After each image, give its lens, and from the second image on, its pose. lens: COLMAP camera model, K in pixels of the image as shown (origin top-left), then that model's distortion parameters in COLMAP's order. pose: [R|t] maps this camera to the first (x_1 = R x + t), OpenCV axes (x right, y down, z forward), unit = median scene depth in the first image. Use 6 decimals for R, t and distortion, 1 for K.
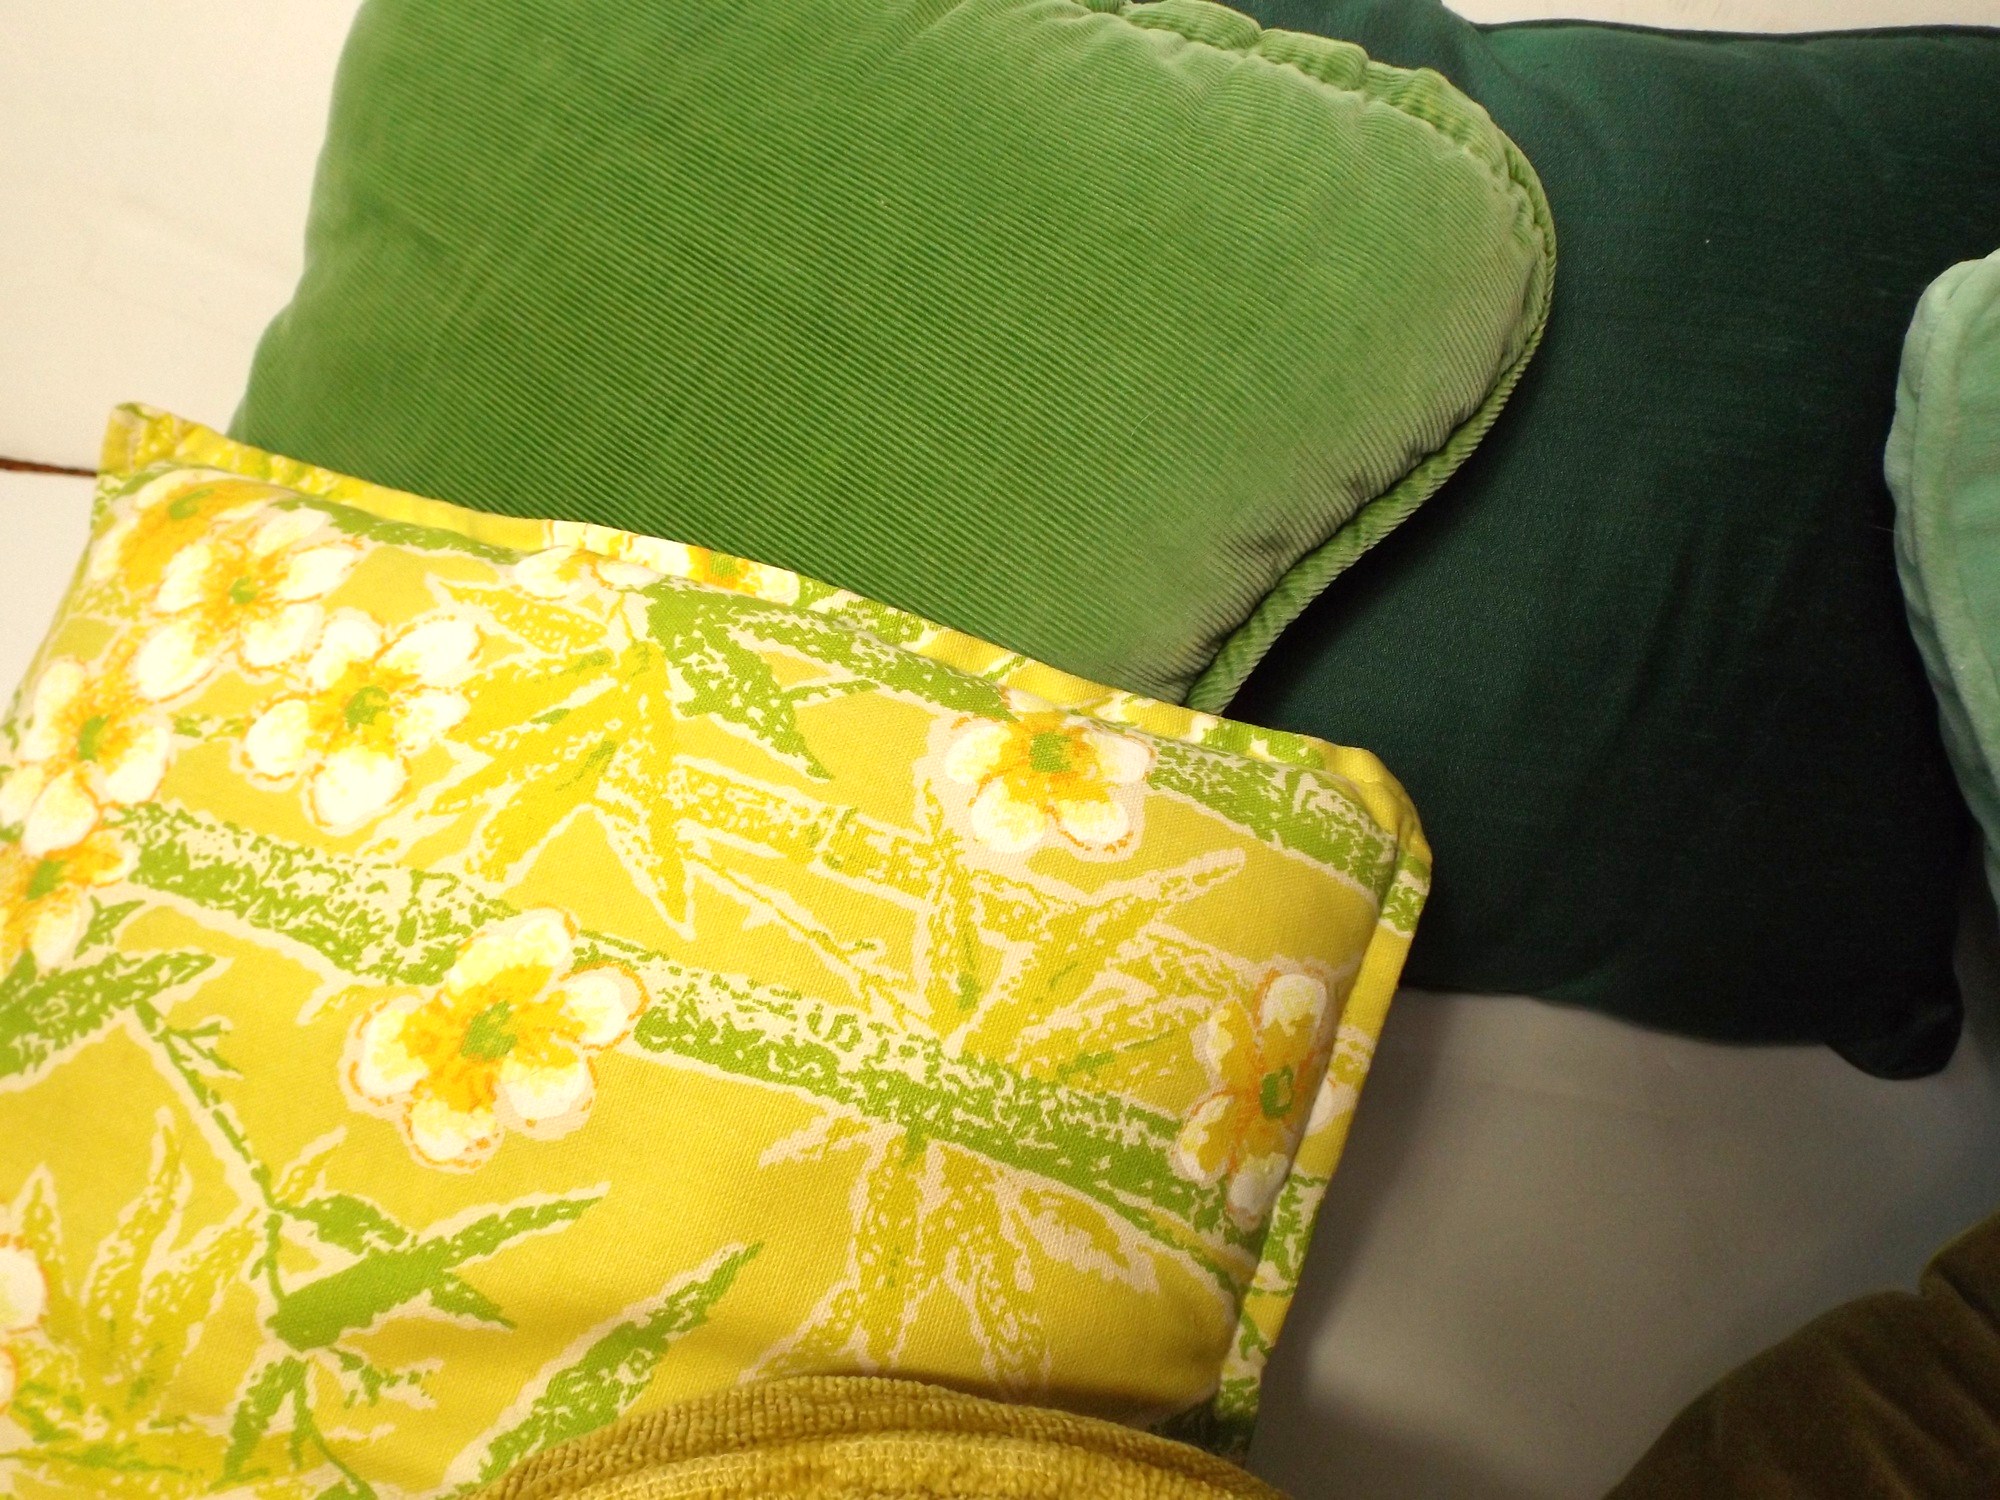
lens RADIAL K [[1380.4, 0, 985.5], [0, 1380.4, 768.2], [0, 0, 1]] dist [0.017807, -0.025238]
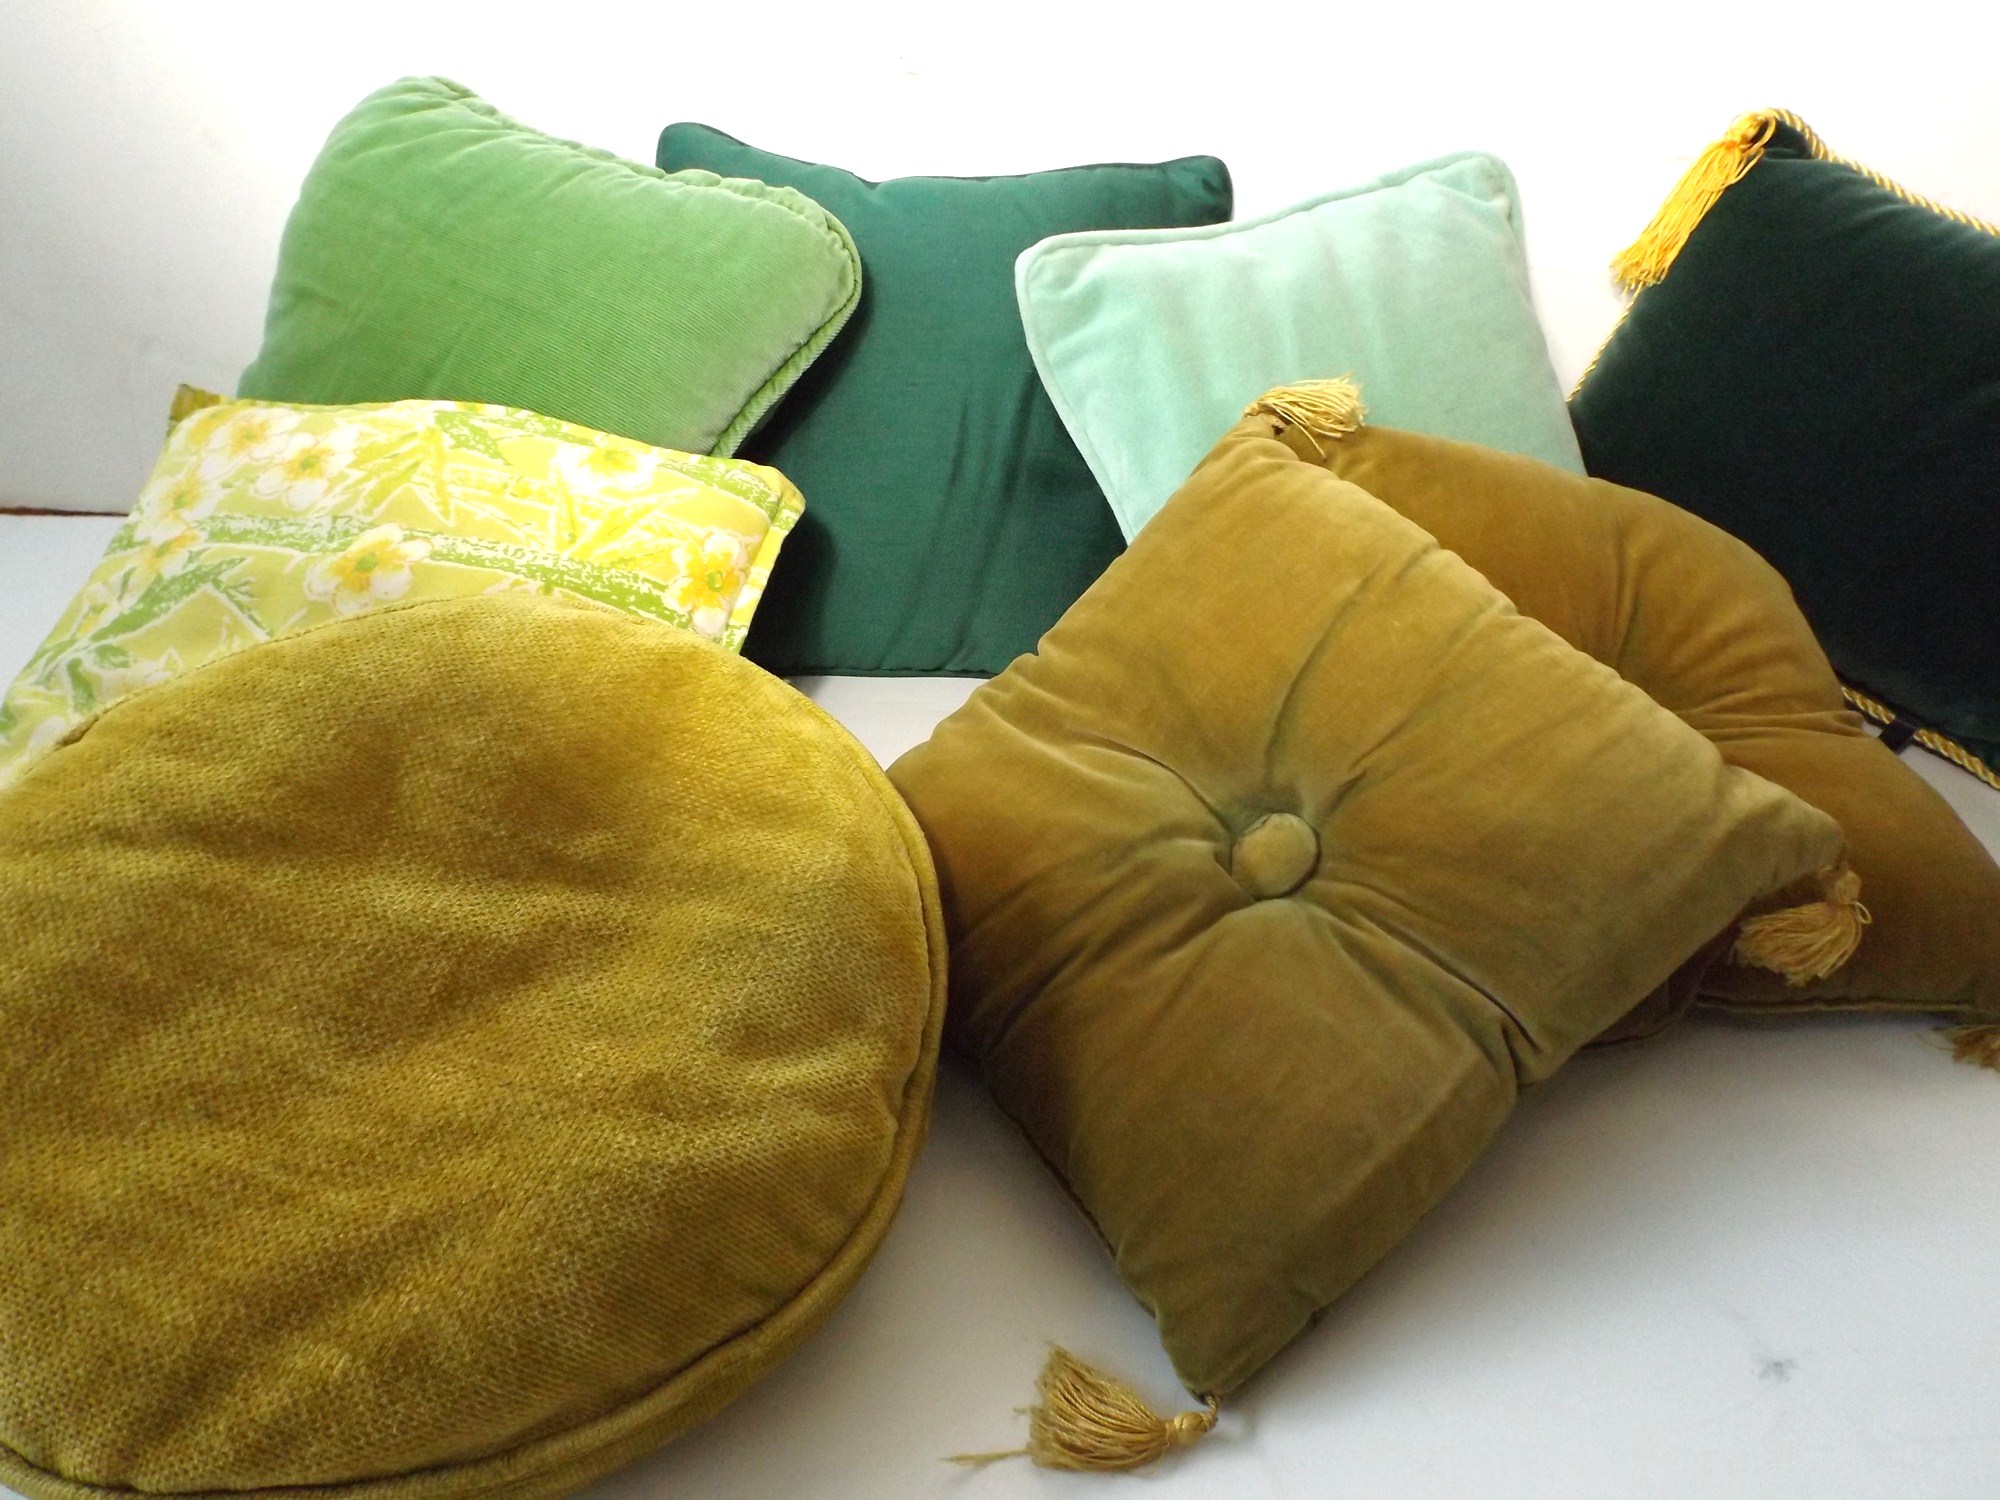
lens RADIAL K [[1380.4, 0, 989.5], [0, 1380.4, 791.2], [0, 0, 1]] dist [0.017807, -0.025238]
pose [[0.993823, -0.092646, 0.061094, 0.502746], [0.101137, 0.982732, -0.154949, 1.005771], [-0.045683, 0.160171, 0.986032, -1.281561]]
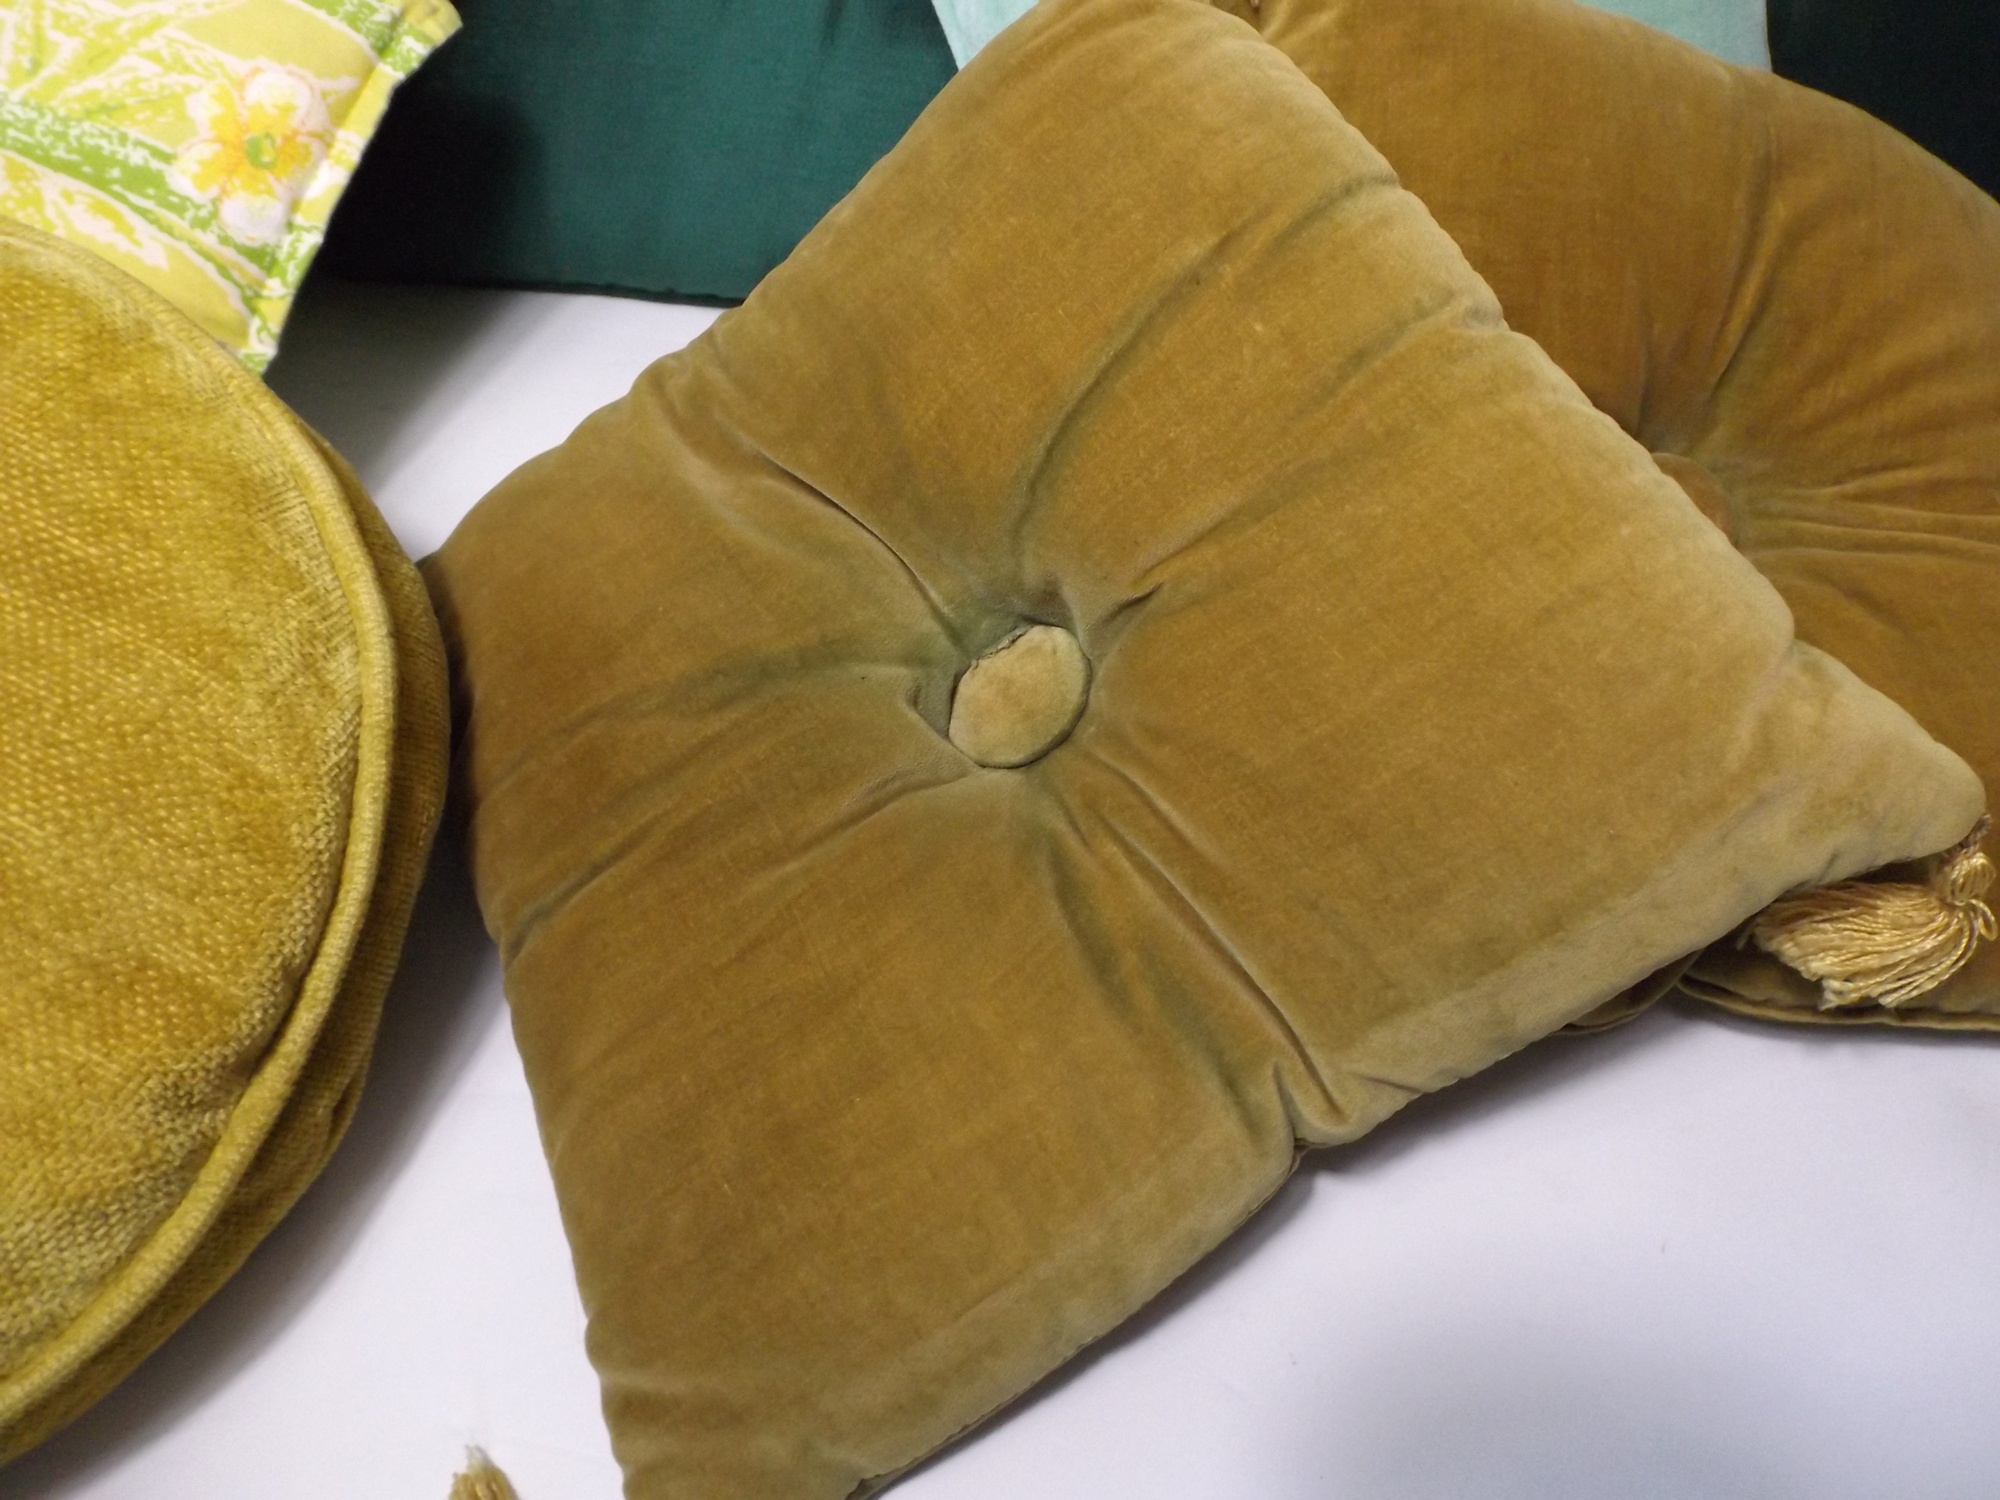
lens RADIAL K [[1380.4, 0, 993.9], [0, 1380.4, 748.8], [0, 0, 1]] dist [0.017807, -0.025238]
pose [[0.998152, 0.007668, -0.060285, 1.111253], [-0.001468, 0.994761, 0.102222, 0.733239], [0.060753, -0.101945, 0.992933, -0.510235]]
